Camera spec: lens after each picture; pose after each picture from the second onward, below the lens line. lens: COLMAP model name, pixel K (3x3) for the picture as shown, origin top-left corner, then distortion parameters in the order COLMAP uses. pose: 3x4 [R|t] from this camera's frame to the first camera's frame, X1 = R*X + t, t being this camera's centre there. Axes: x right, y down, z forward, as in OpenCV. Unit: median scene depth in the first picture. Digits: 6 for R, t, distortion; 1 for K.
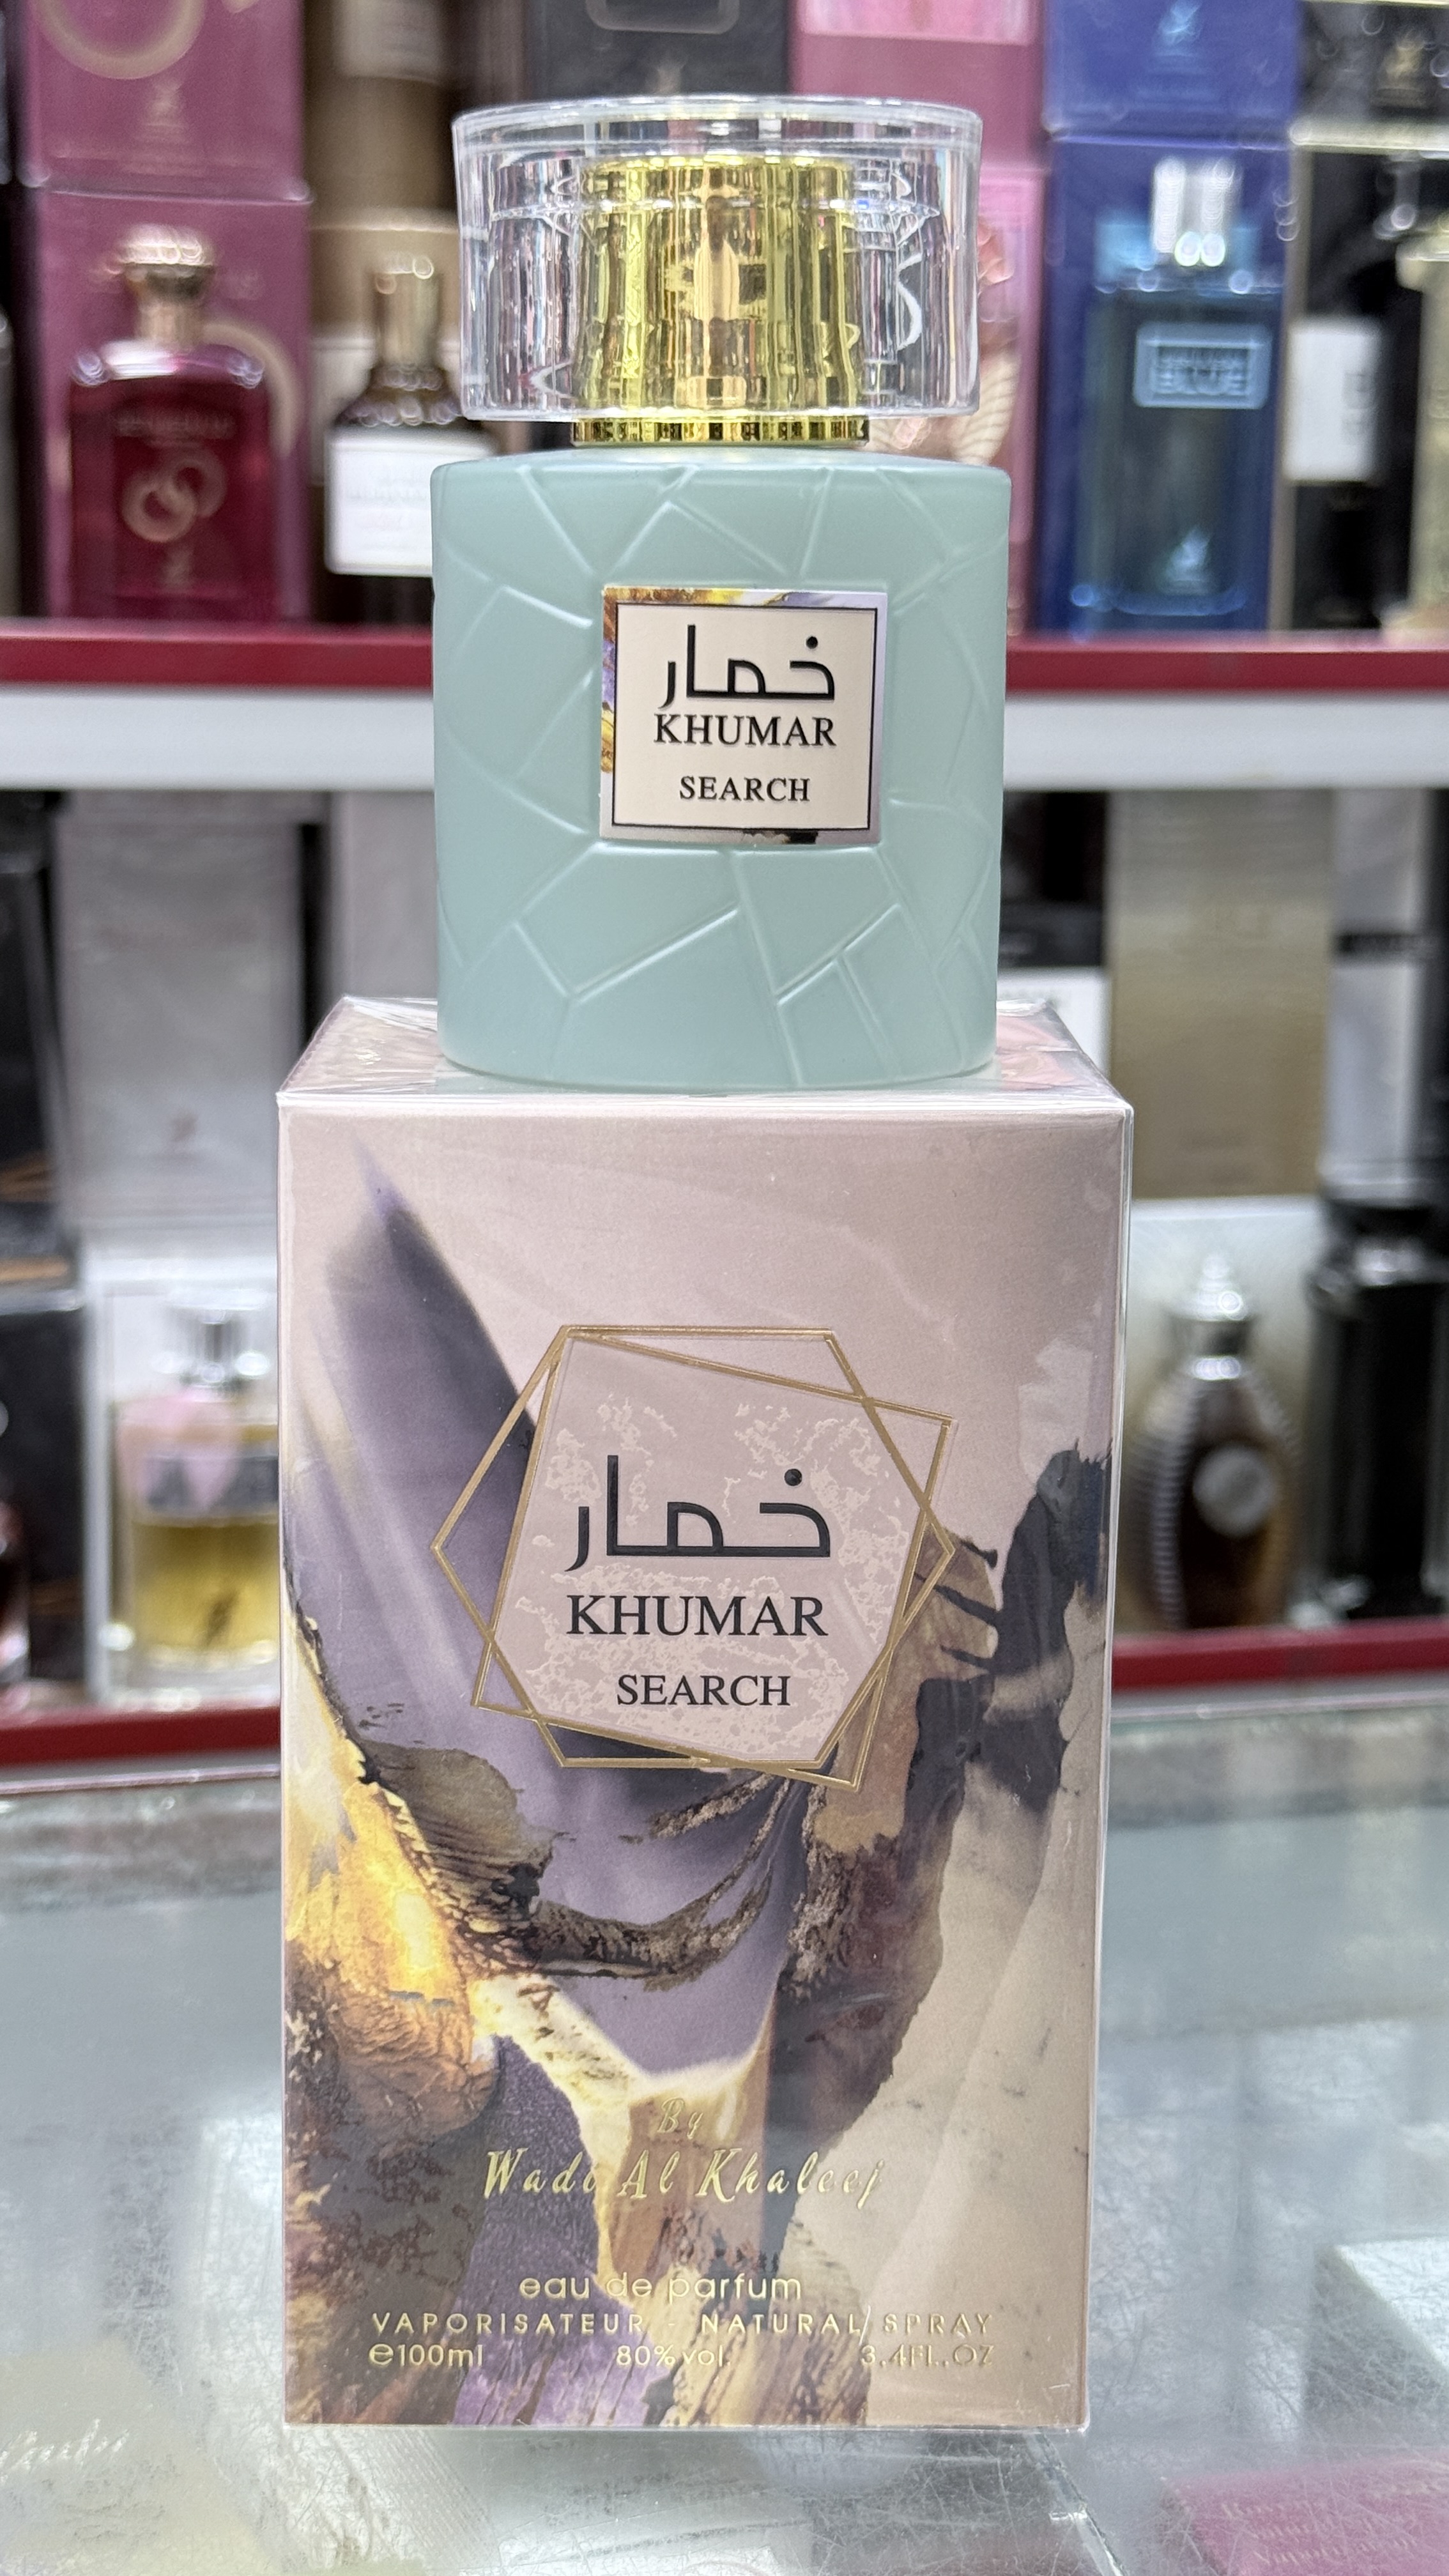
lens RADIAL K [[3729.0, 0, 725.2], [0, 3729.0, 1306.2], [0, 0, 1]] dist [0.085527, 0.000000]
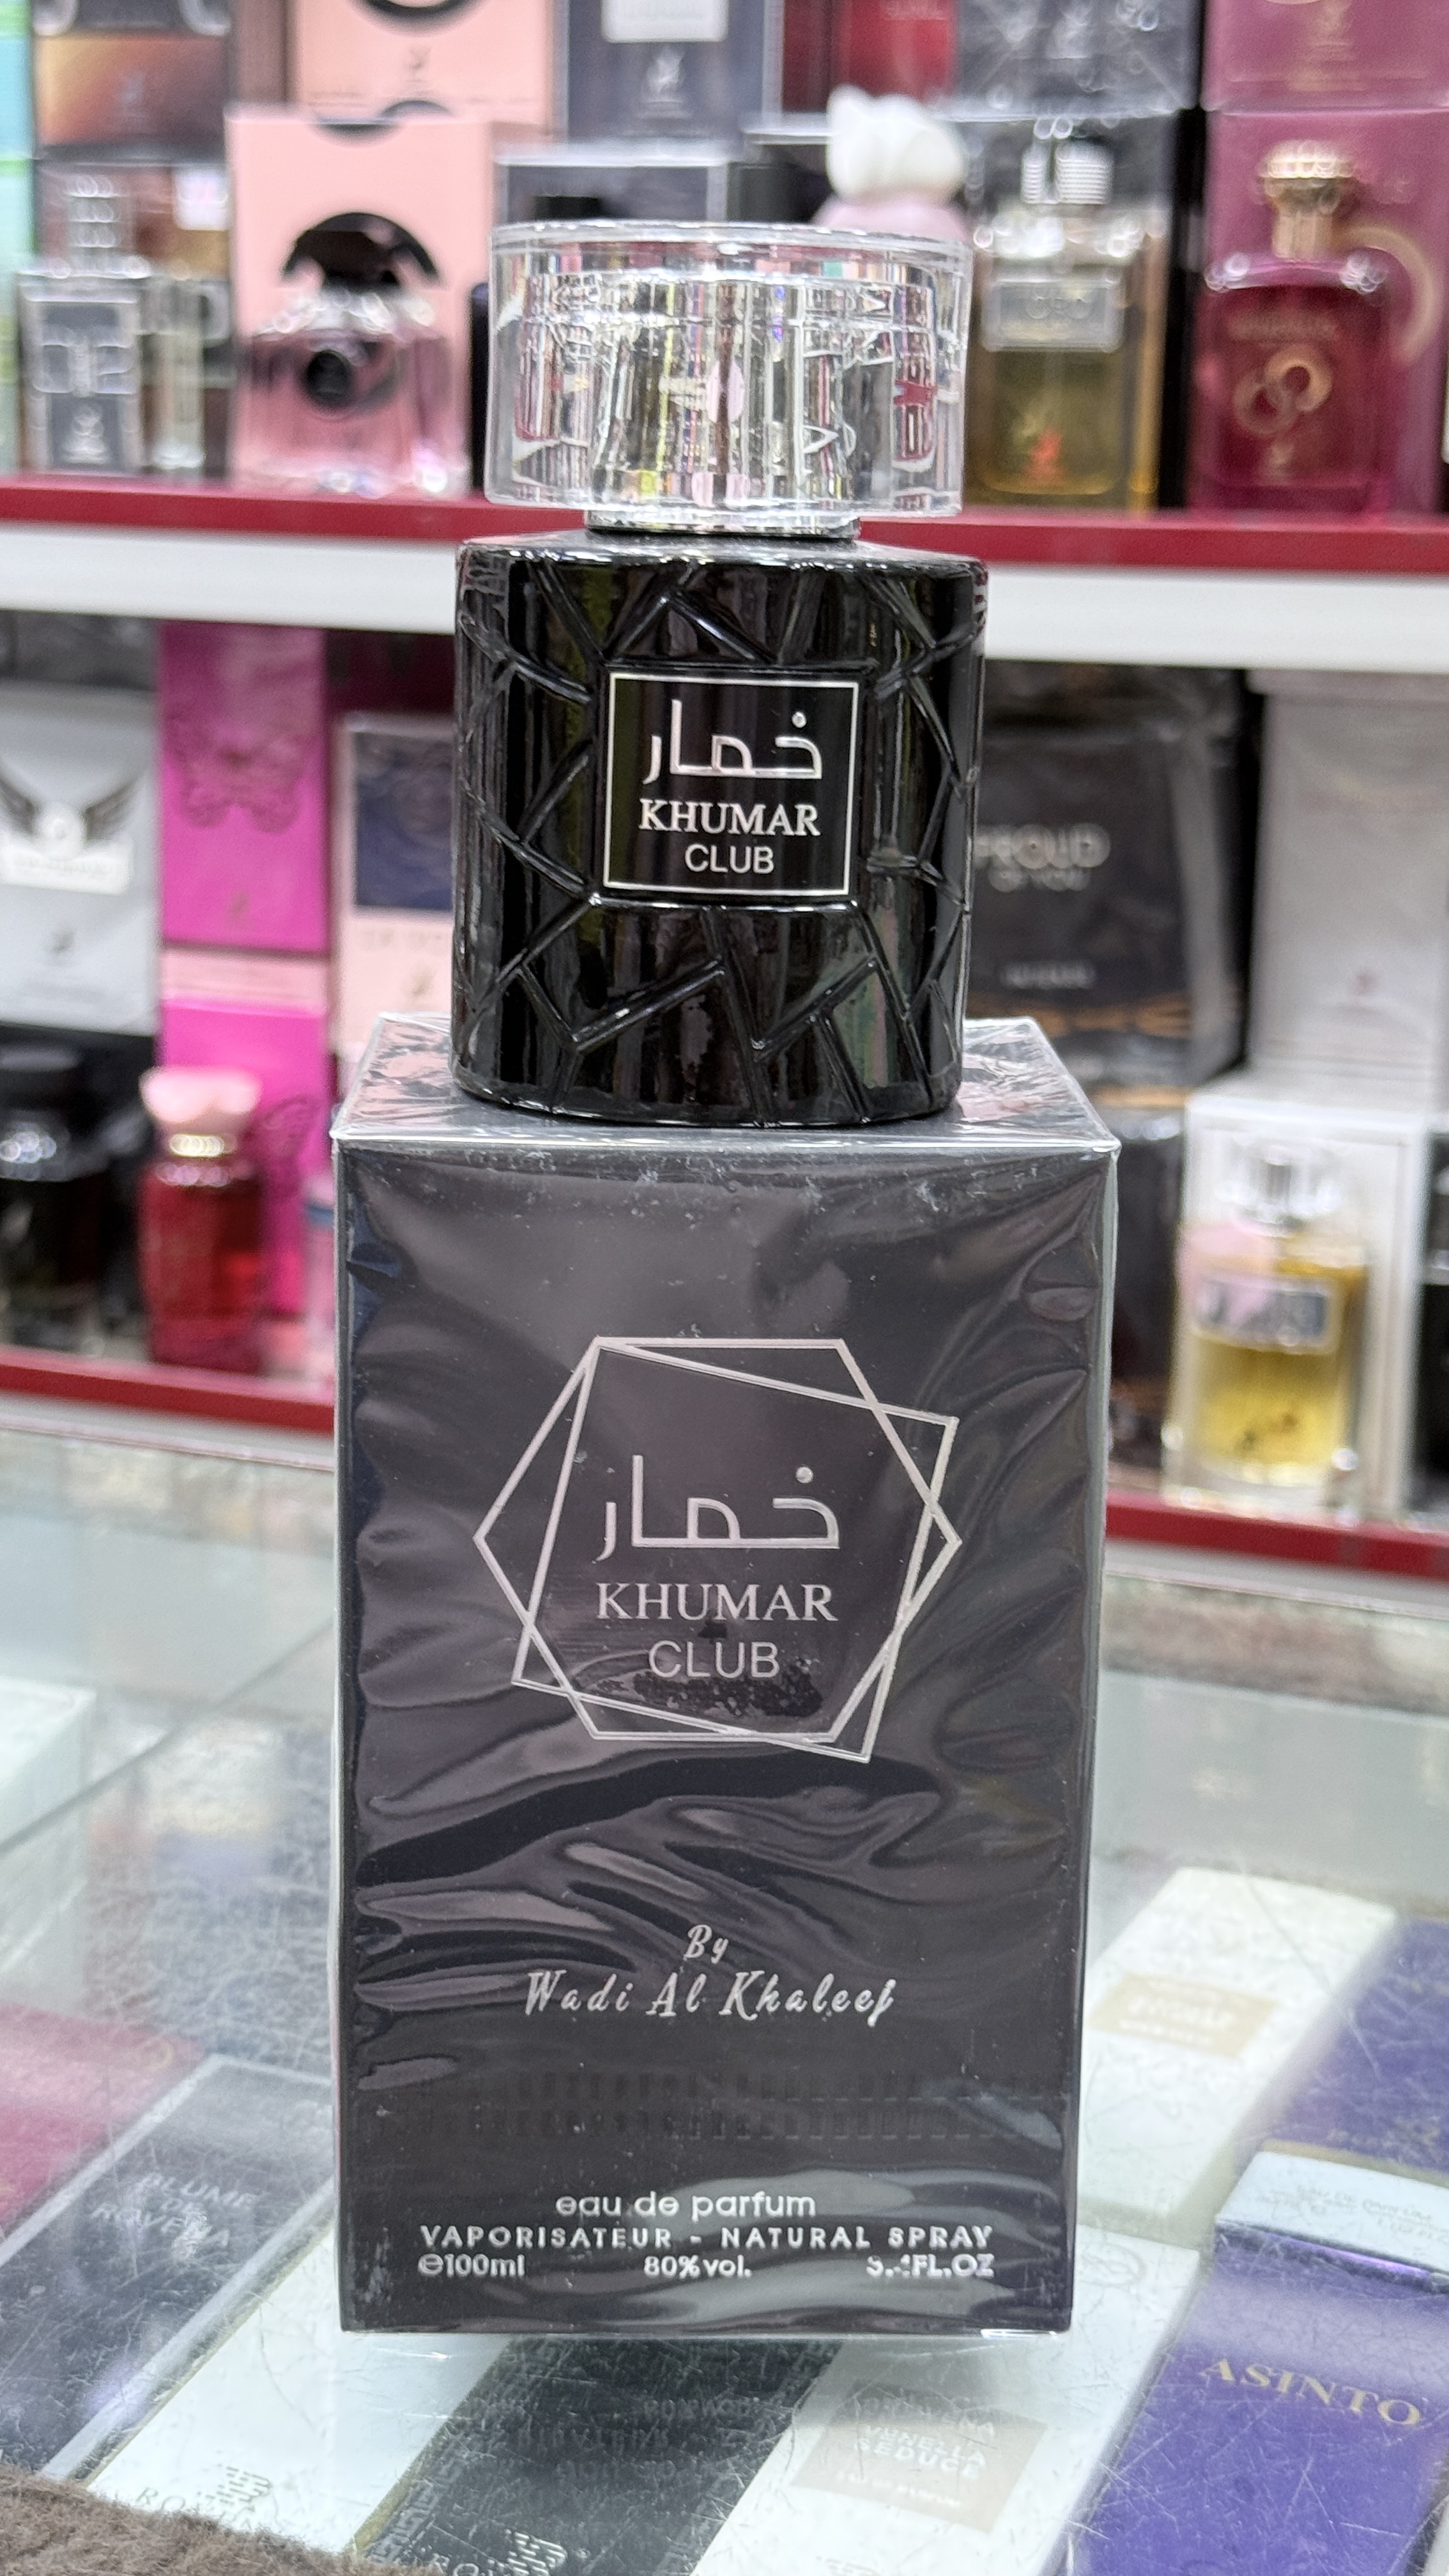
lens RADIAL K [[3729.0, 0, 727.1], [0, 3729.0, 1299.3], [0, 0, 1]] dist [0.085527, 0.000000]
pose [[0.810158, 0.138997, -0.569494, 0.356937], [-0.114521, 0.990292, 0.078785, -0.023287], [0.574916, 0.001391, 0.818211, 0.020782]]
